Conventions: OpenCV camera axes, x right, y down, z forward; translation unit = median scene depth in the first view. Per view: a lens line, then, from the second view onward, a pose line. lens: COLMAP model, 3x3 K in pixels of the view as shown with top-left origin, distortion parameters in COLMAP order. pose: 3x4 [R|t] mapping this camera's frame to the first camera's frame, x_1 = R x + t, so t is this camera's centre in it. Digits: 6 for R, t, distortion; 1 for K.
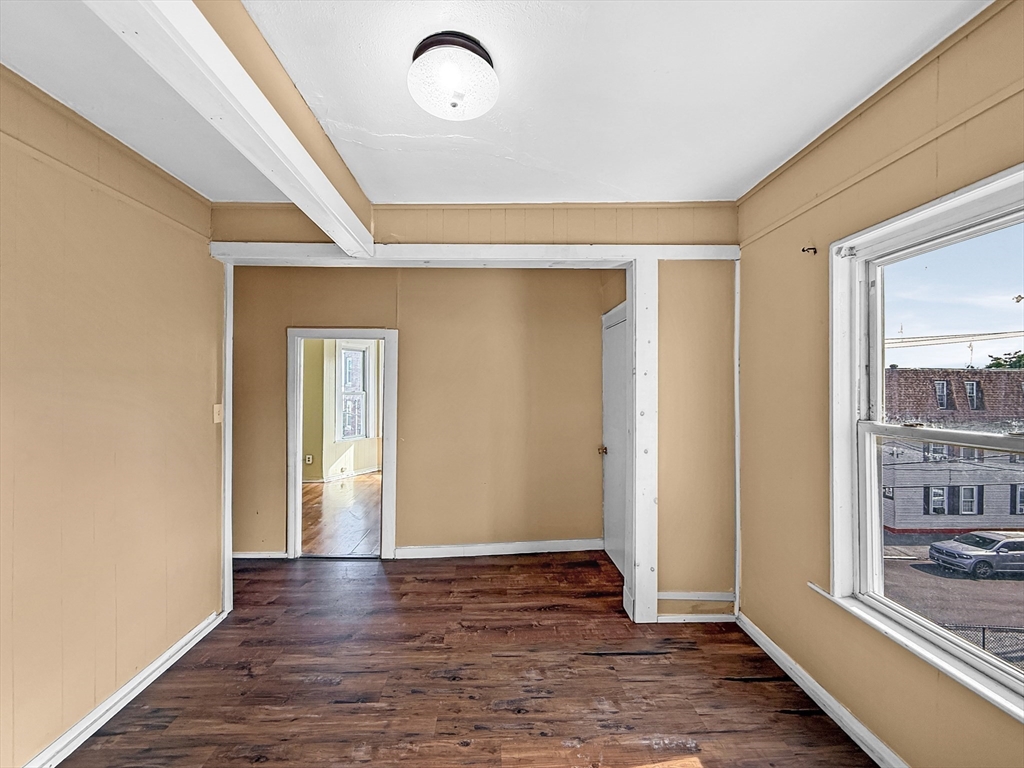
lens RADIAL K [[407.3, 0, 512.0], [0, 407.3, 384.0], [0, 0, 1]] dist [-0.000858, -0.000005]
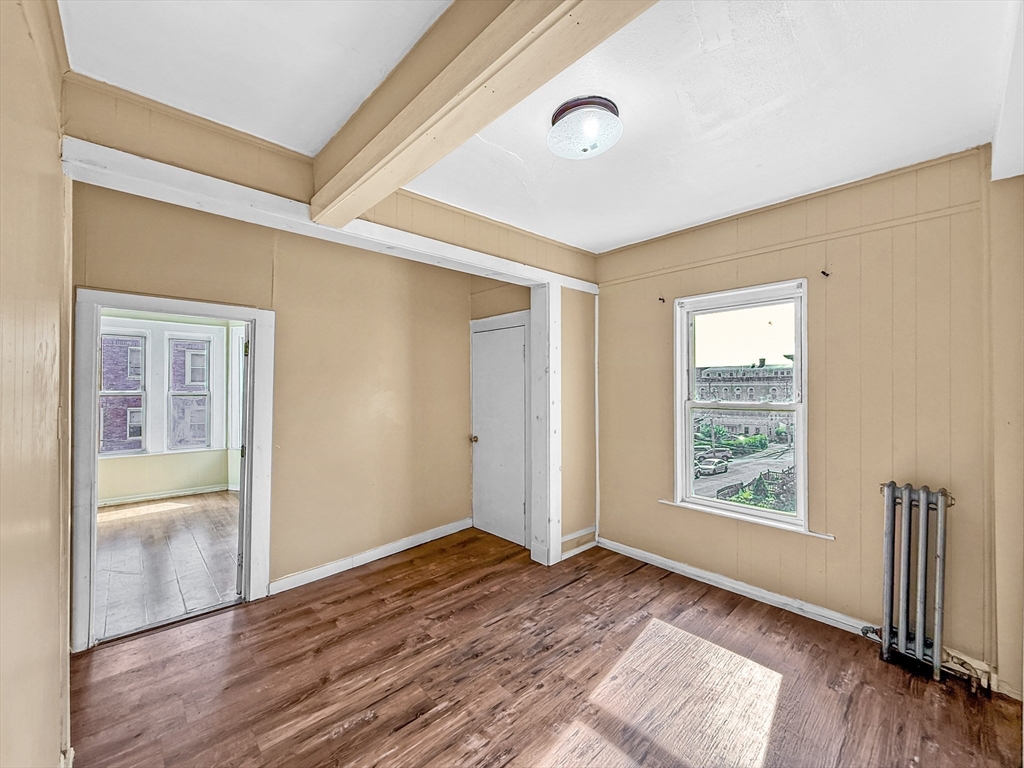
lens RADIAL K [[397.2, 0, 513.4], [0, 397.2, 382.6], [0, 0, 1]] dist [-0.000832, -0.000056]
pose [[0.757637, 0.005193, 0.652656, -0.689725], [-0.002593, 0.999984, -0.004947, 0.017755], [-0.652671, 0.002055, 0.757638, 0.142772]]
